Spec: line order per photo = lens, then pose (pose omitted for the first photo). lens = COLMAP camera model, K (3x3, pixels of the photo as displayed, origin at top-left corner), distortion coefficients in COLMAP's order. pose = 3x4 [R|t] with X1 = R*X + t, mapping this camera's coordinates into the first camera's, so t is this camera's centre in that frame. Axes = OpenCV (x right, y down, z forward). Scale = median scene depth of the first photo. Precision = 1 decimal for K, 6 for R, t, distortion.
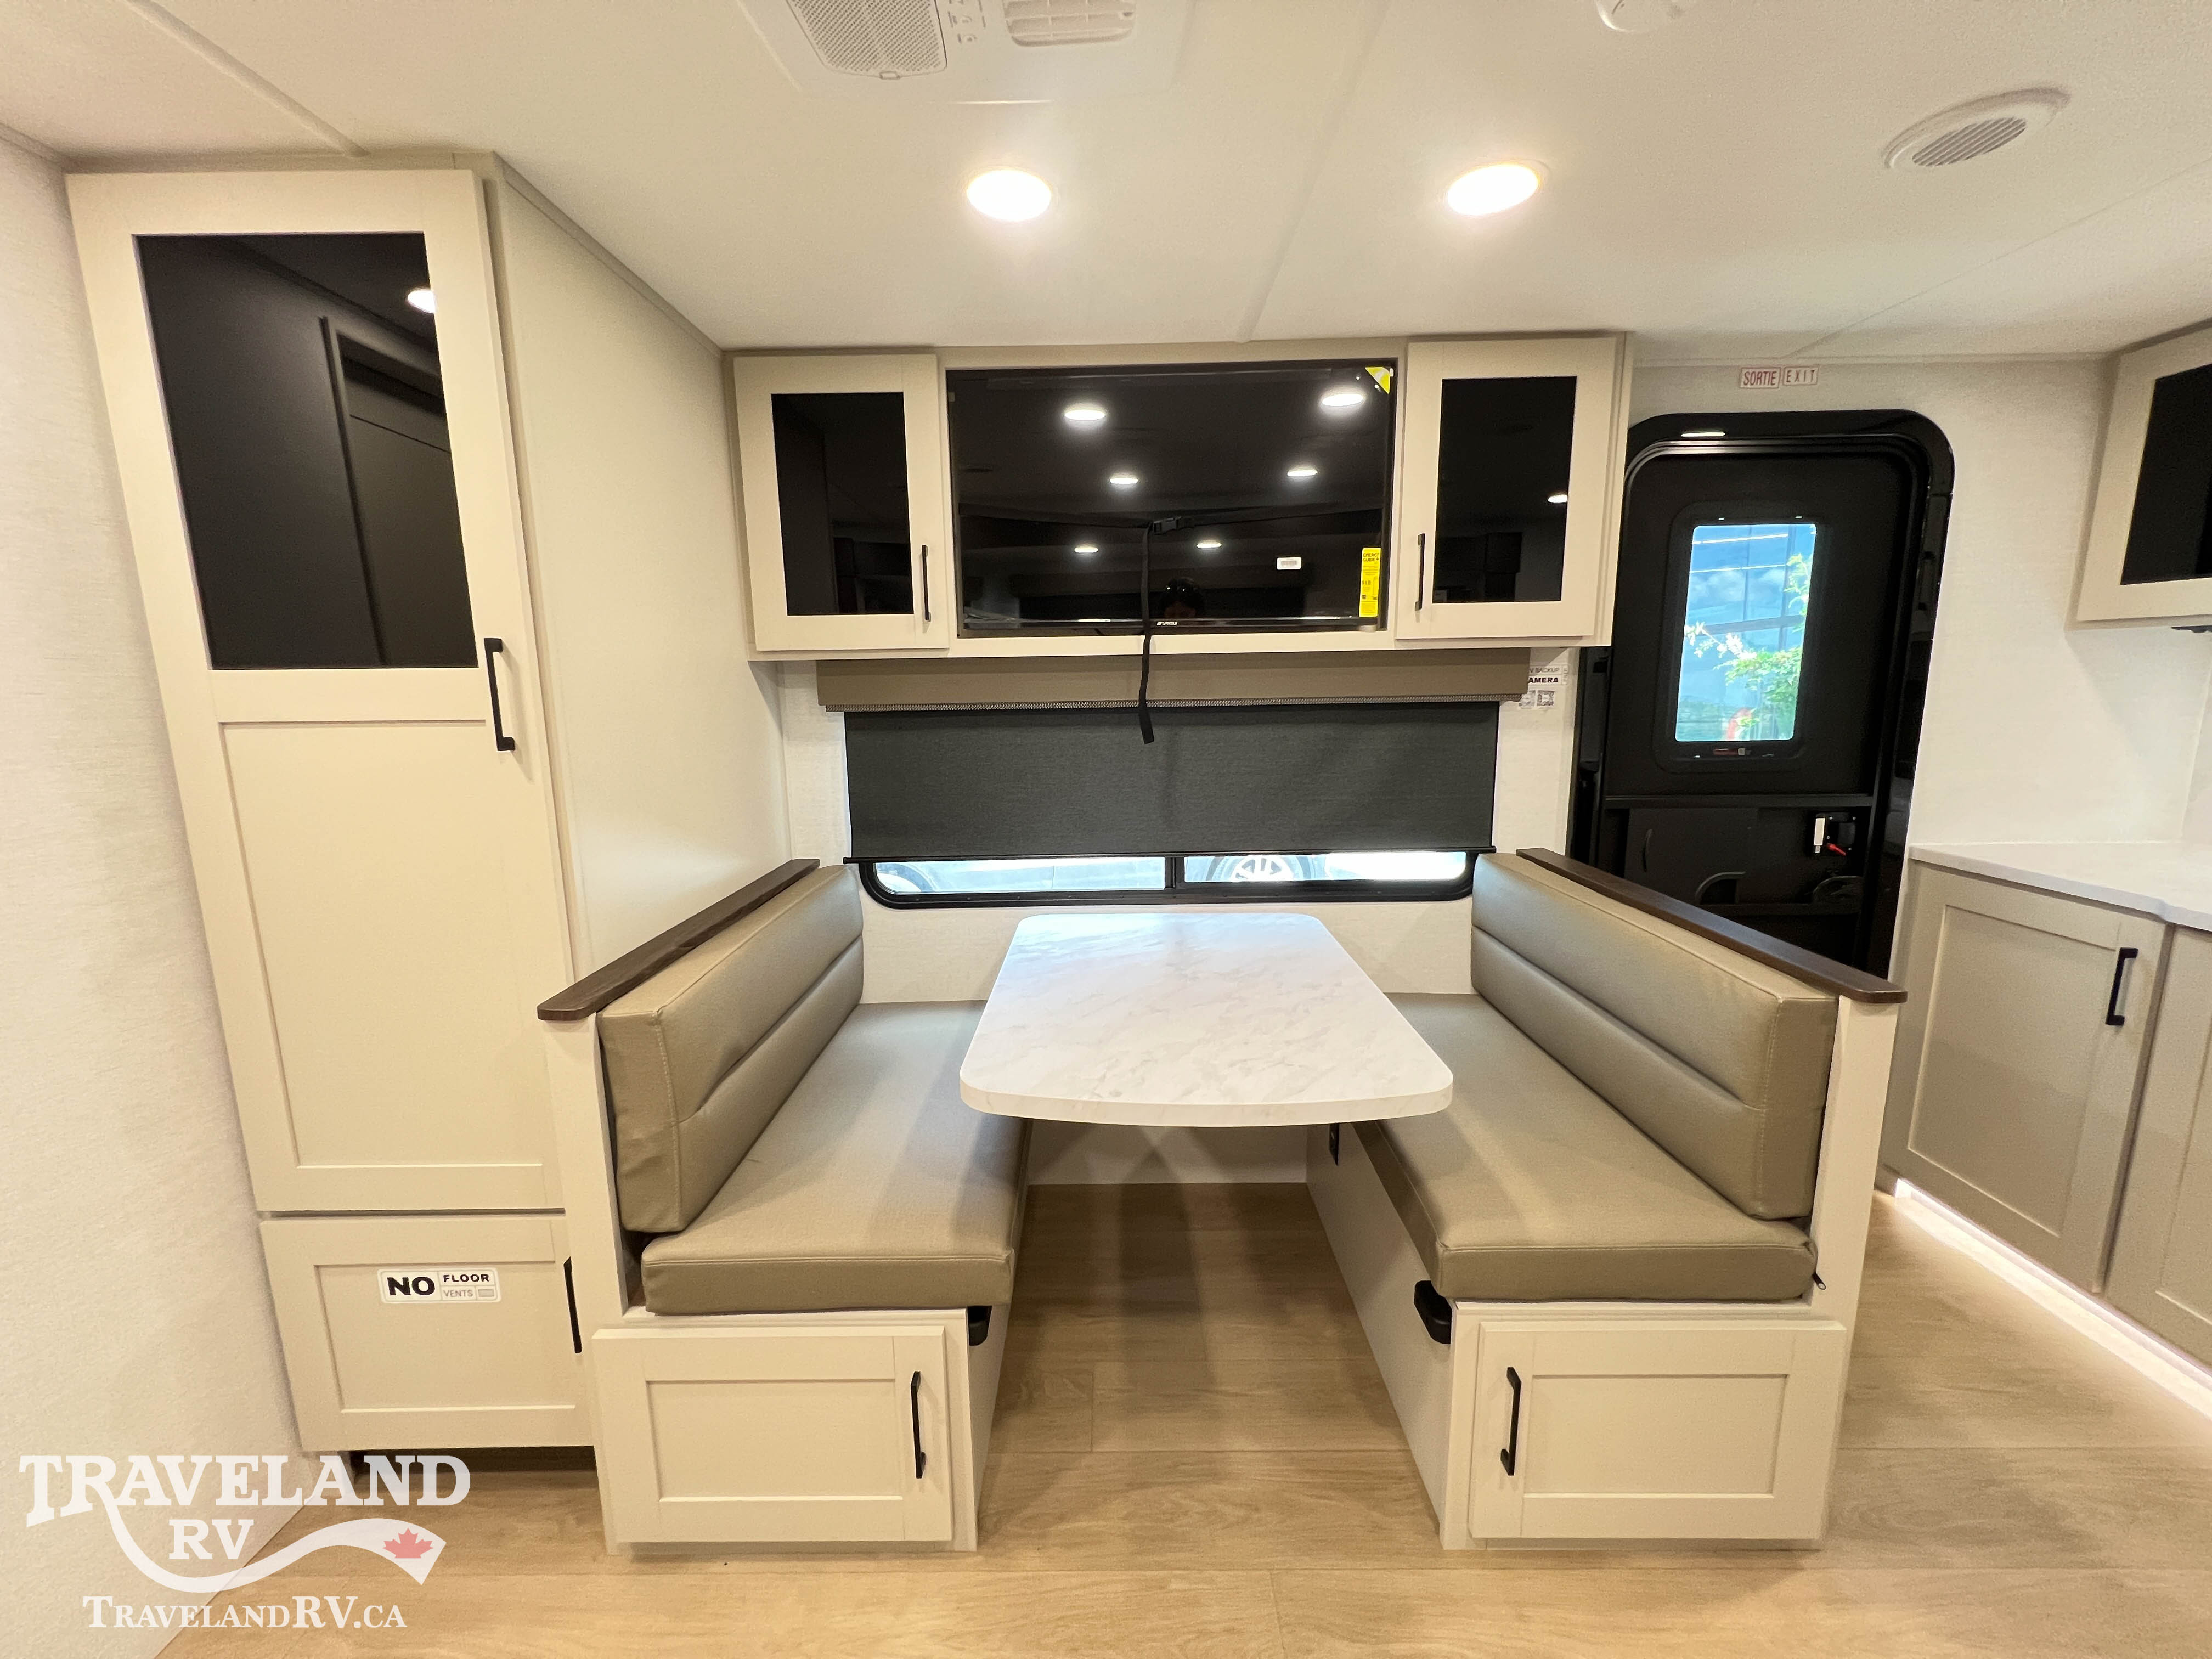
lens RADIAL K [[881.6, 0, 1103.5], [0, 881.6, 825.9], [0, 0, 1]] dist [-0.000600, 0.000124]
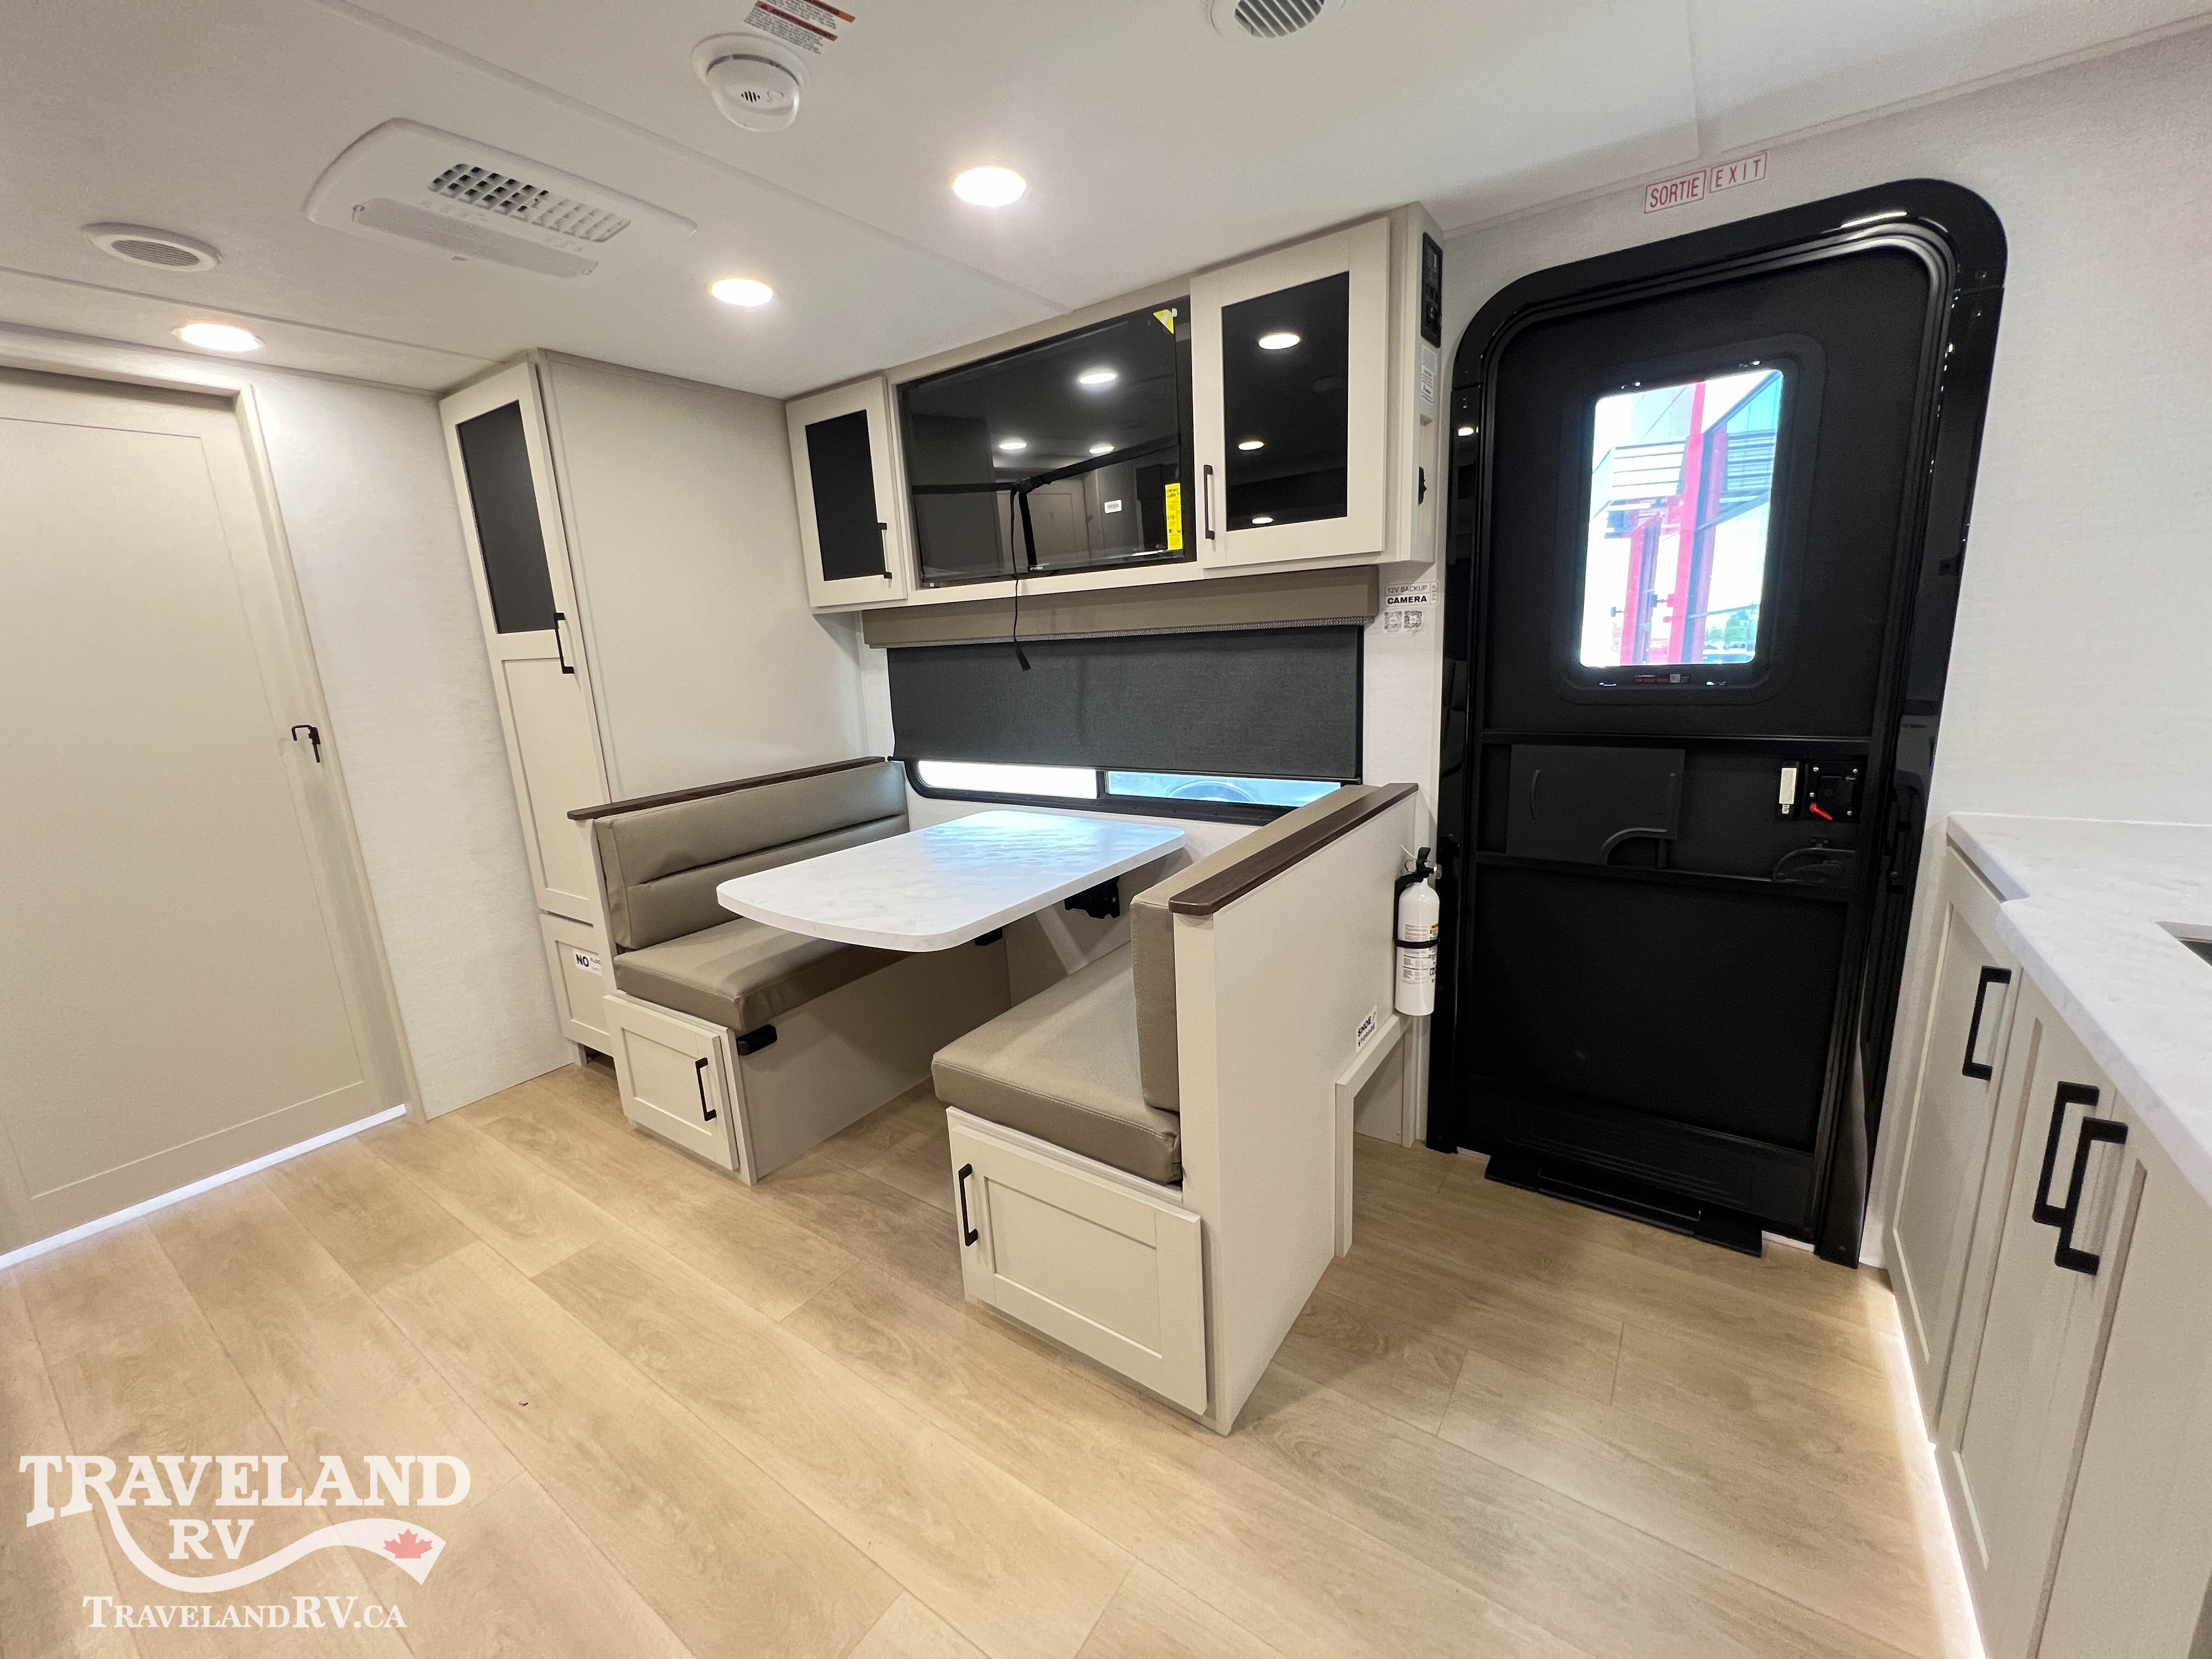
lens RADIAL K [[881.6, 0, 1100.7], [0, 881.6, 824.2], [0, 0, 1]] dist [-0.000600, 0.000124]
pose [[0.826298, 0.092249, -0.555627, 0.887319], [-0.053203, 0.994869, 0.086054, 0.006727], [0.560715, -0.041545, 0.826966, 0.055118]]
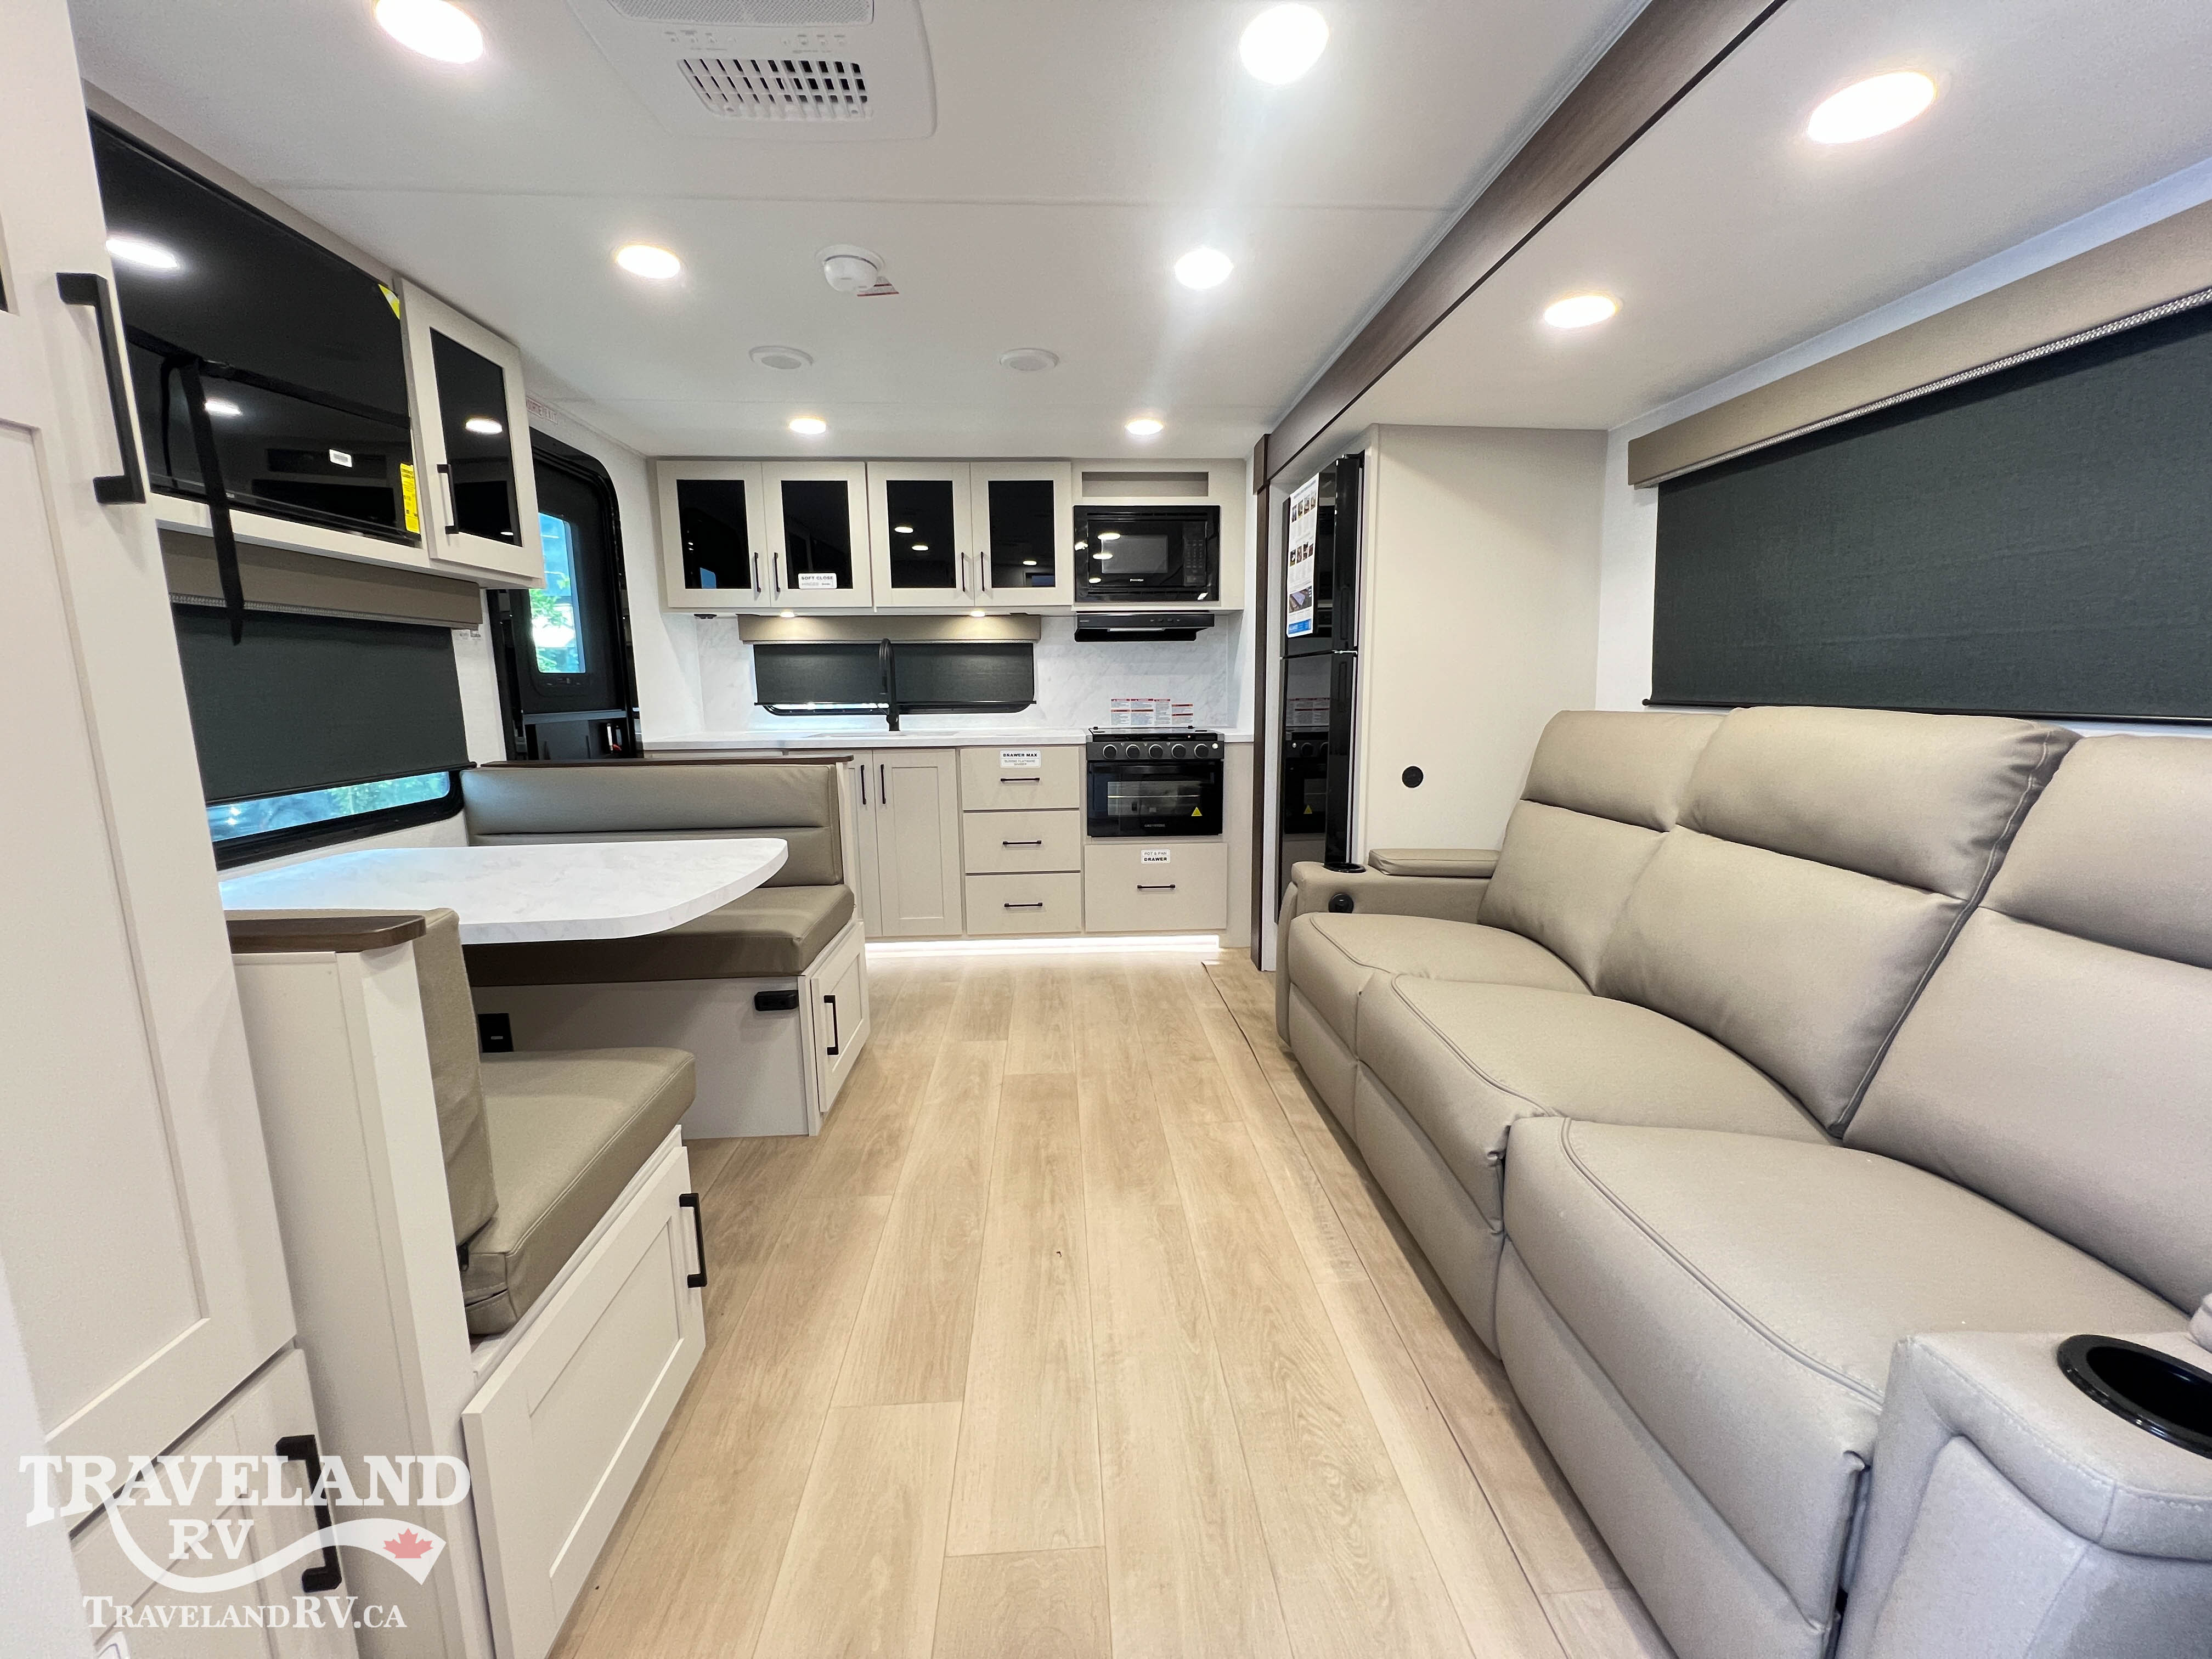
lens RADIAL K [[881.6, 0, 1096.7], [0, 881.6, 822.9], [0, 0, 1]] dist [-0.000600, 0.000124]
pose [[-0.060823, -0.143529, 0.987775, -0.849140], [0.178051, 0.972175, 0.152226, 0.081708], [-0.982140, 0.185133, -0.033575, 0.328099]]
